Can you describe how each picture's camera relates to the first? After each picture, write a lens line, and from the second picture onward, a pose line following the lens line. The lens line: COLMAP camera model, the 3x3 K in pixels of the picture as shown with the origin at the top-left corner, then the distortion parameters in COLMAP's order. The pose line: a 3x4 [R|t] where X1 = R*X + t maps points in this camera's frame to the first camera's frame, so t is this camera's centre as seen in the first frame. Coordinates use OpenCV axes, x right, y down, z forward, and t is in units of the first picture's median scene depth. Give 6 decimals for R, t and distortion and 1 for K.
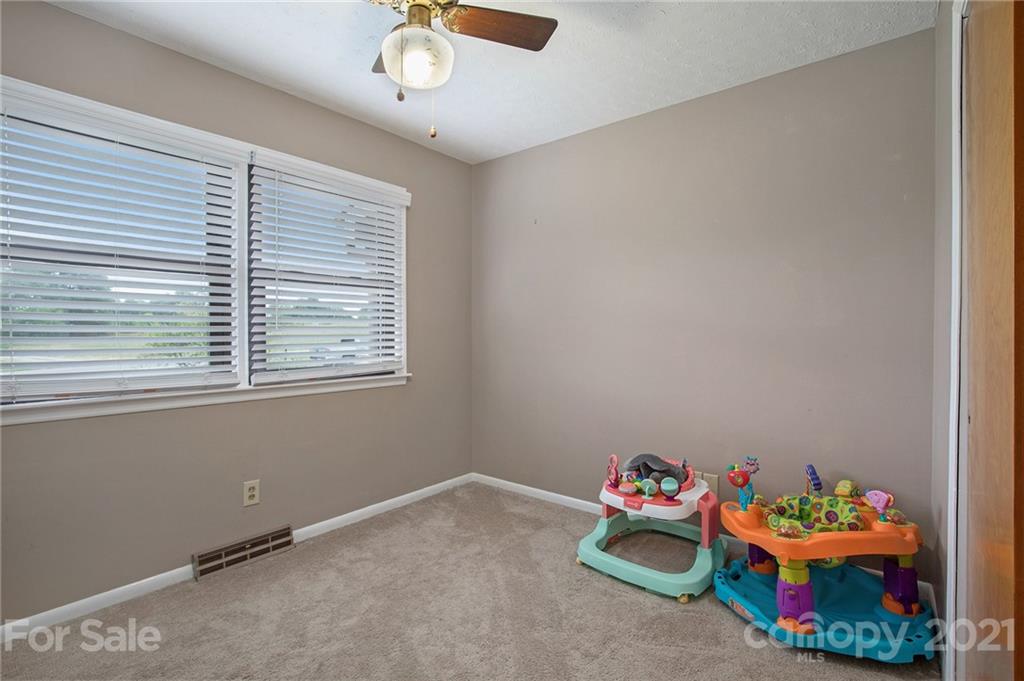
lens RADIAL K [[485.3, 0, 512.1], [0, 485.3, 336.4], [0, 0, 1]] dist [-0.029791, -0.000234]
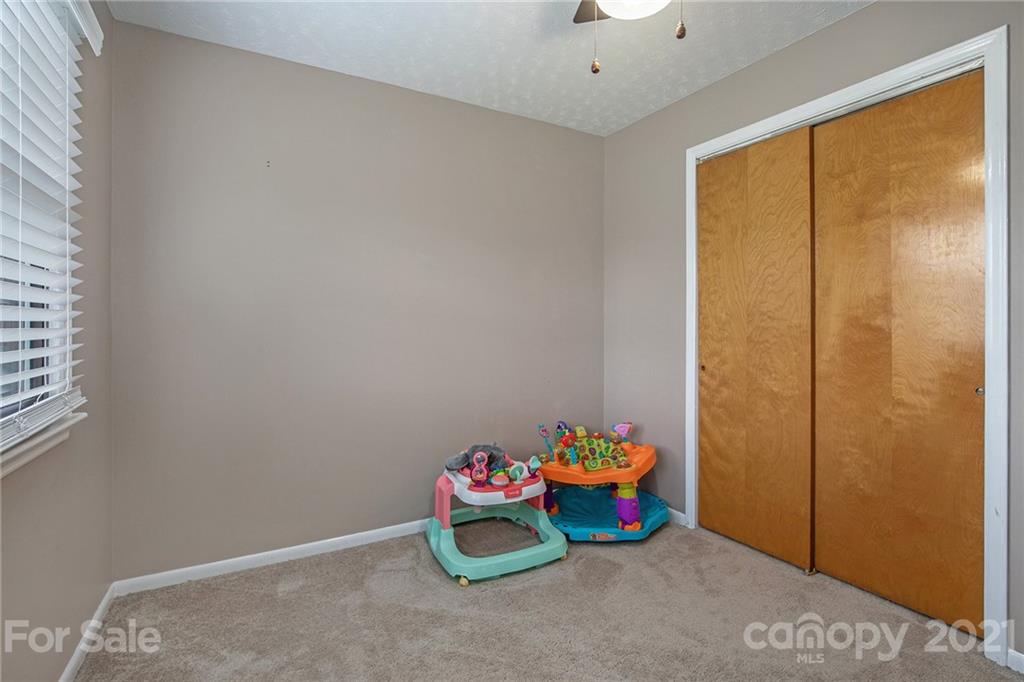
lens RADIAL K [[485.3, 0, 514.0], [0, 485.3, 336.8], [0, 0, 1]] dist [-0.029791, -0.000234]
pose [[0.361557, -0.026905, 0.931962, -0.667262], [0.022266, 0.999548, 0.020218, 0.004367], [-0.932084, 0.013441, 0.361993, 0.626621]]
